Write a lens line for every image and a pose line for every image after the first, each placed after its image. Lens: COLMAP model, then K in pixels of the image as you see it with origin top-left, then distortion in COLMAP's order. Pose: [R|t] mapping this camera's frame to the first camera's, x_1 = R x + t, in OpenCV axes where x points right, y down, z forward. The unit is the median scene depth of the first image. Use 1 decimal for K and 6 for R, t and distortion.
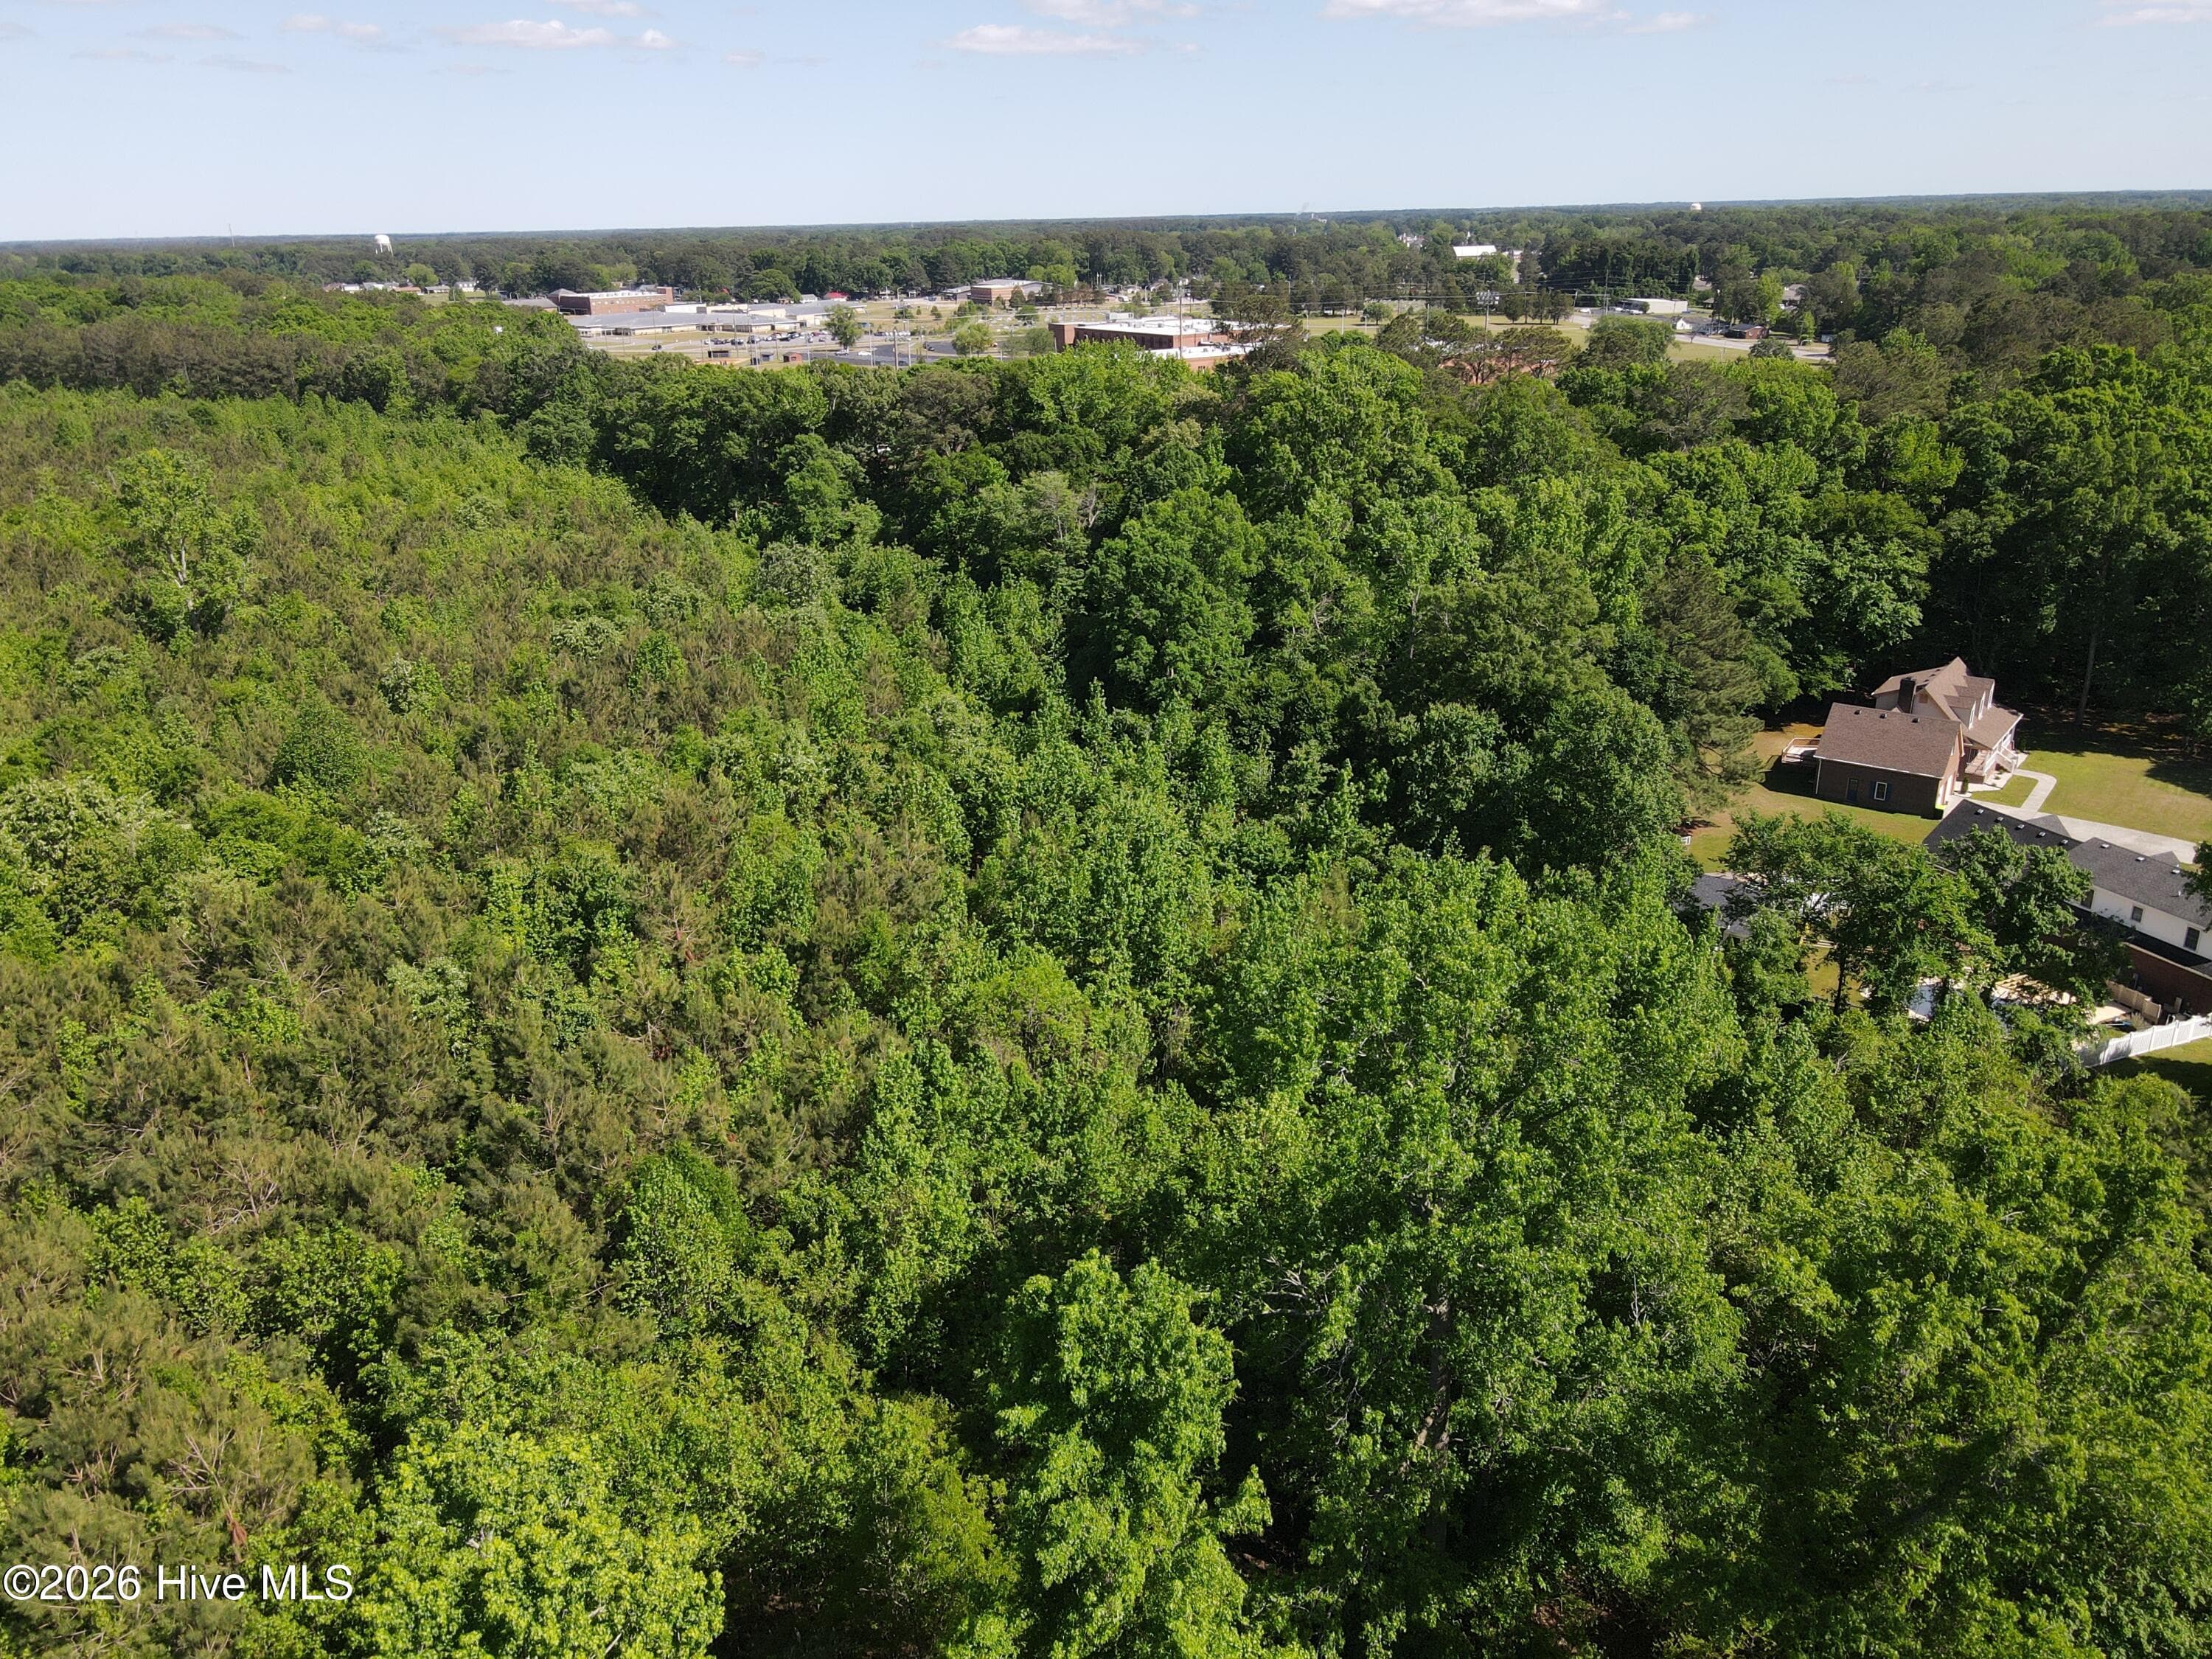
lens RADIAL K [[1587.1, 0, 1057.3], [0, 1587.1, 853.4], [0, 0, 1]] dist [0.008782, 0.000375]
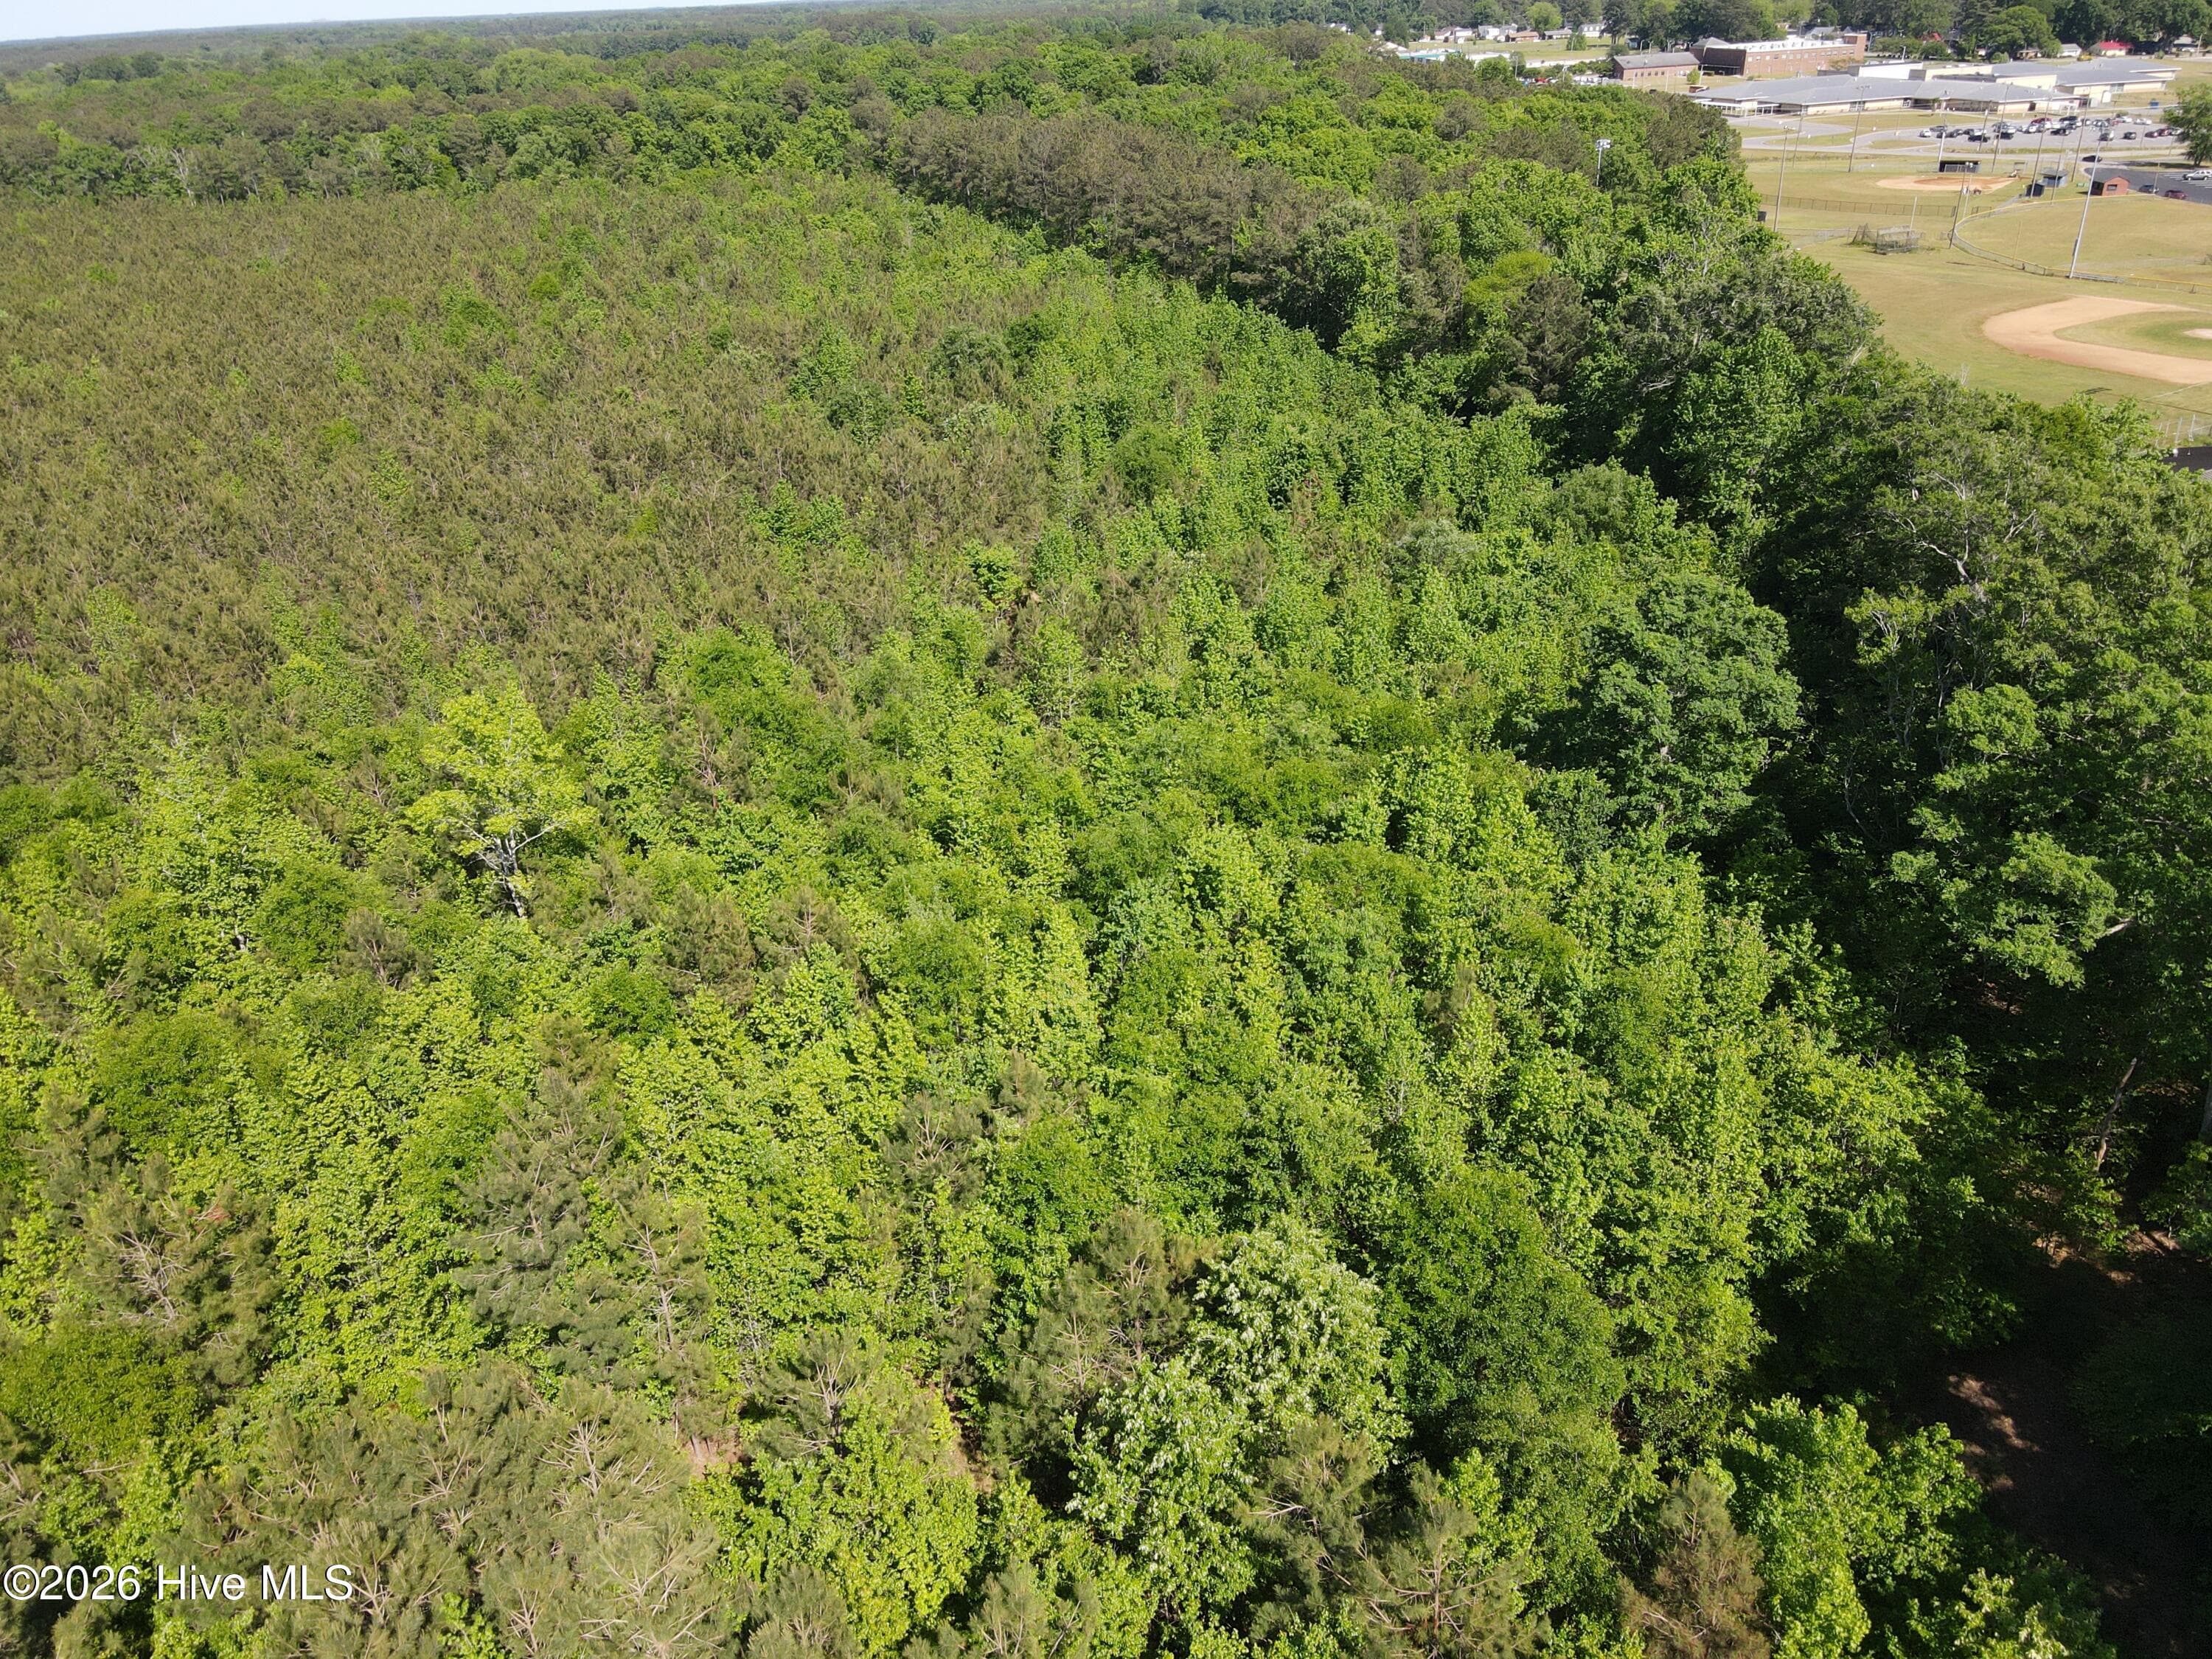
lens RADIAL K [[1587.1, 0, 1119.5], [0, 1587.1, 829.6], [0, 0, 1]] dist [0.008782, 0.000375]
pose [[0.825828, 0.254442, -0.503257, -0.104436], [-0.187850, 0.965576, 0.179931, -0.116602], [0.531715, -0.054056, 0.845197, 0.296330]]
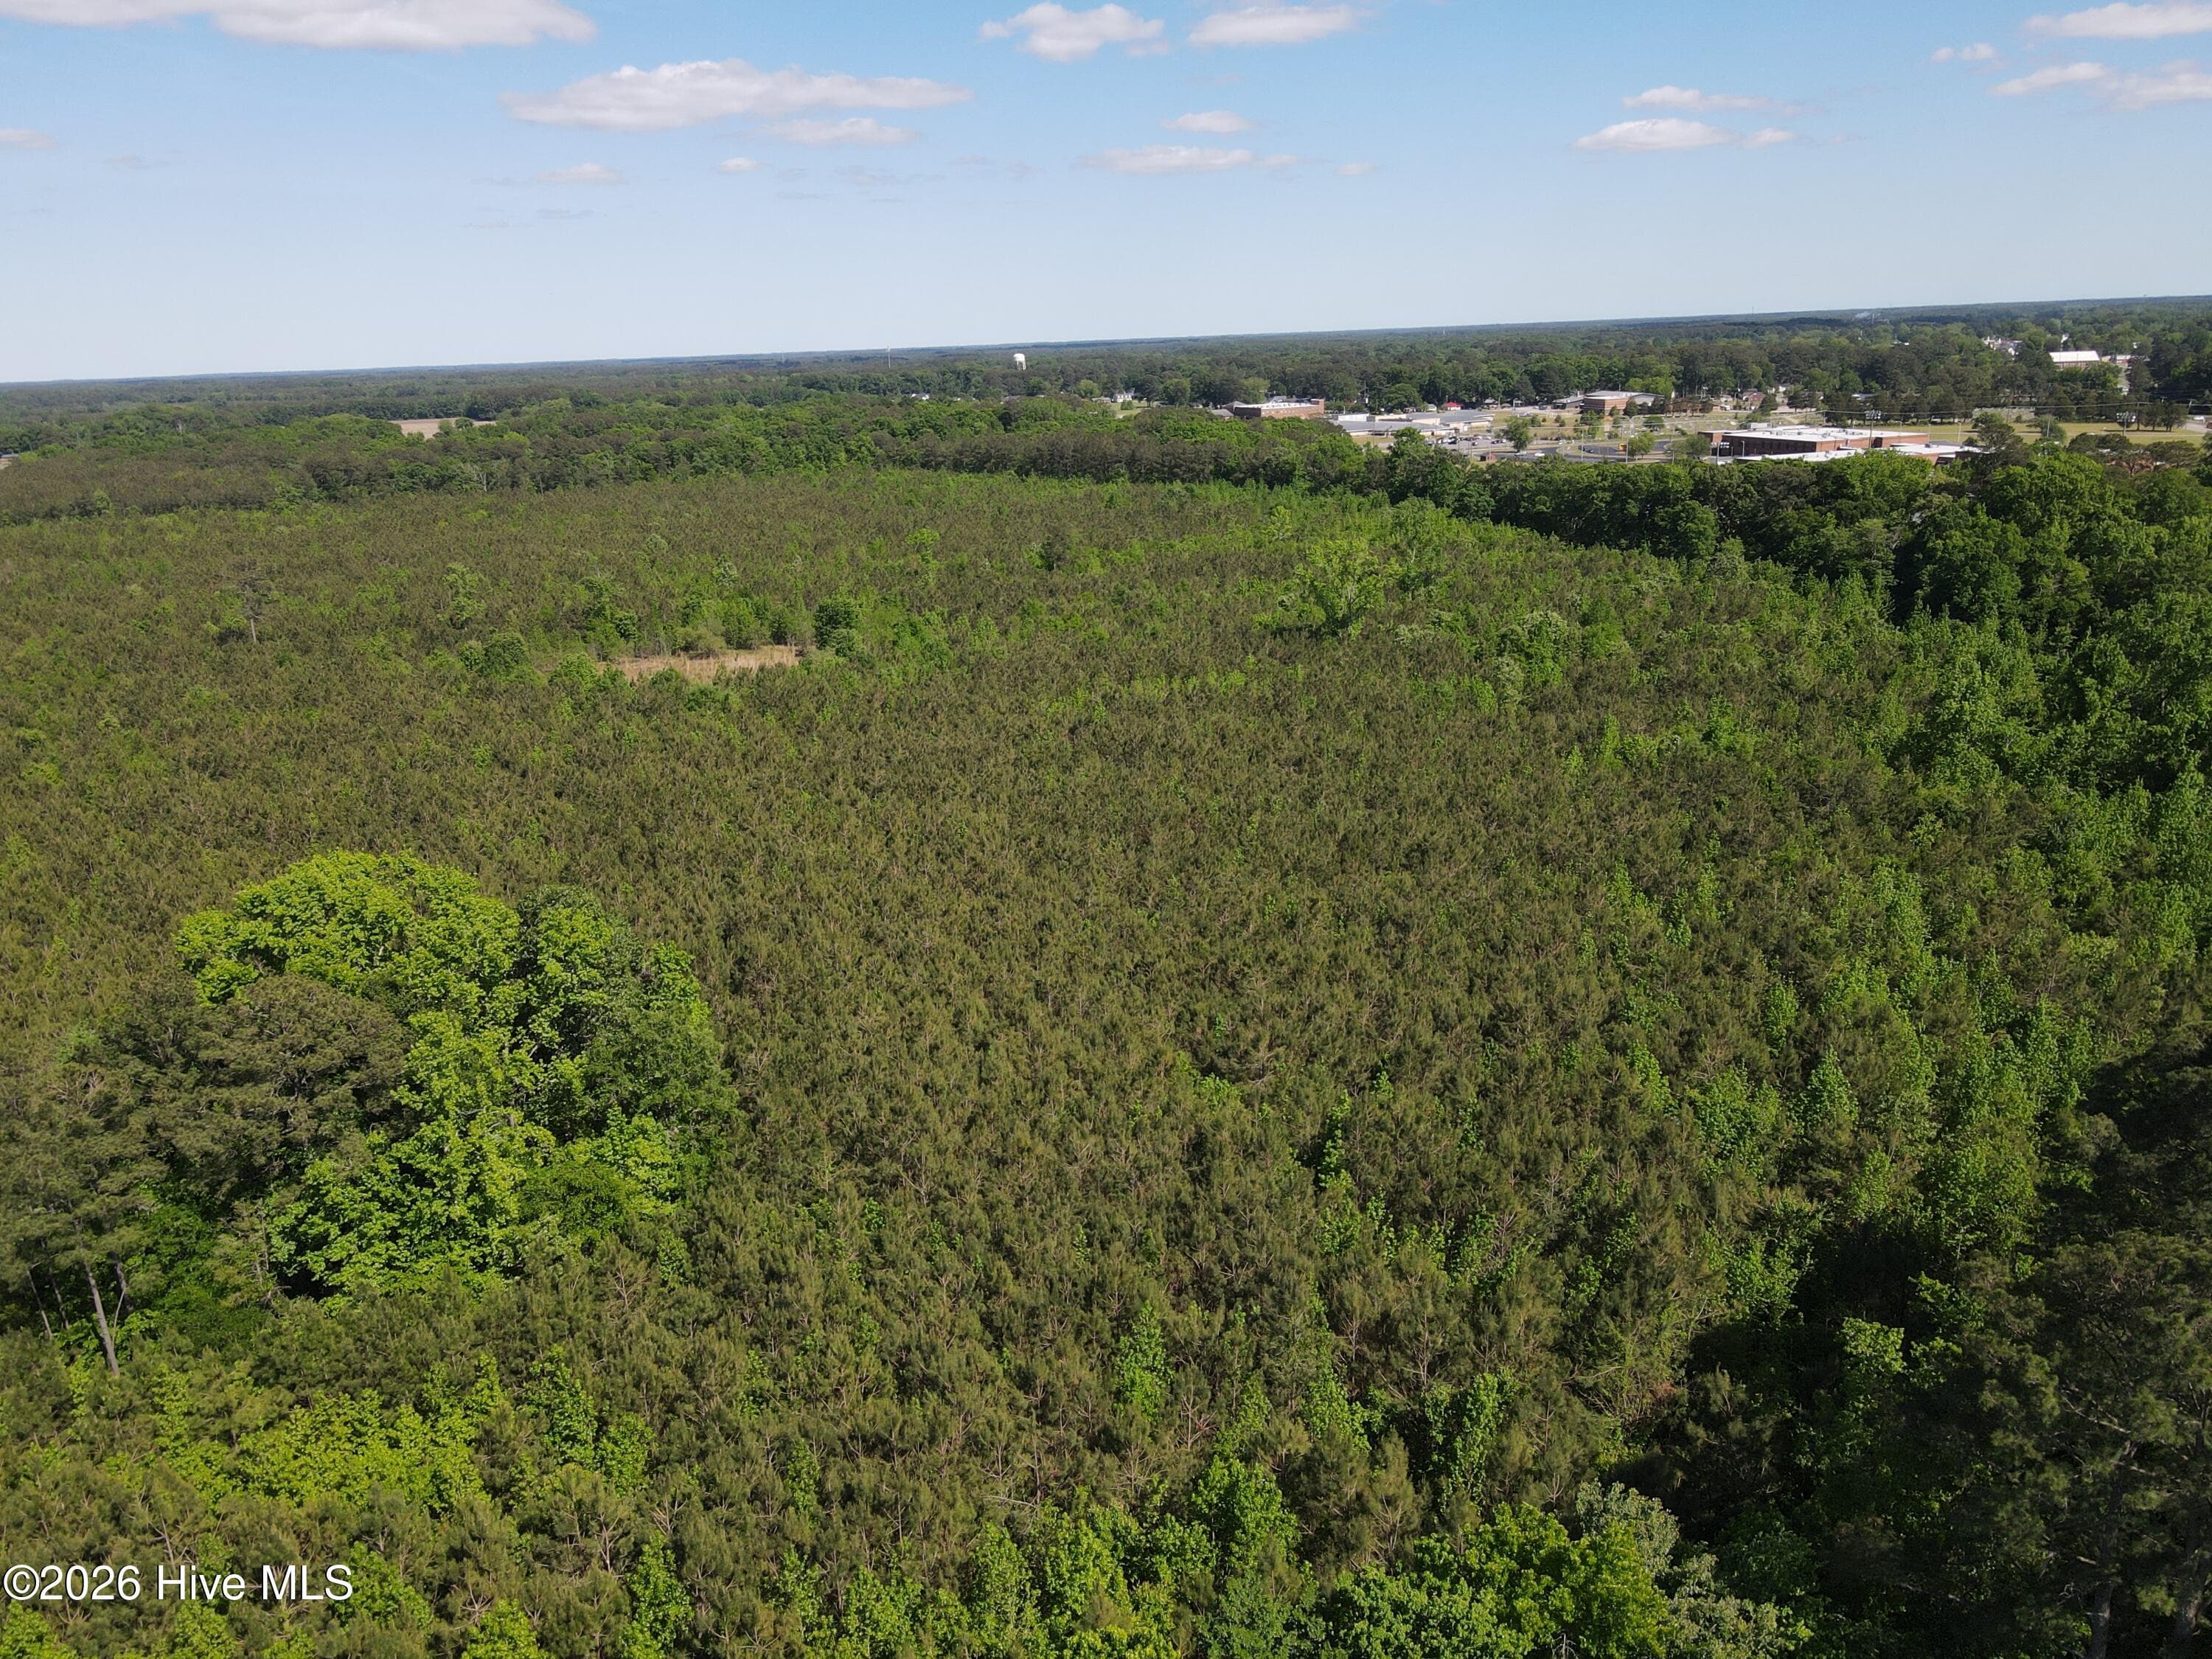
lens RADIAL K [[1587.1, 0, 1087.6], [0, 1587.1, 837.7], [0, 0, 1]] dist [0.008782, 0.000375]
pose [[0.959442, 0.072965, -0.272298, -0.096626], [-0.091108, 0.994344, -0.054576, 0.086563], [0.266776, 0.077172, 0.960664, -0.274904]]
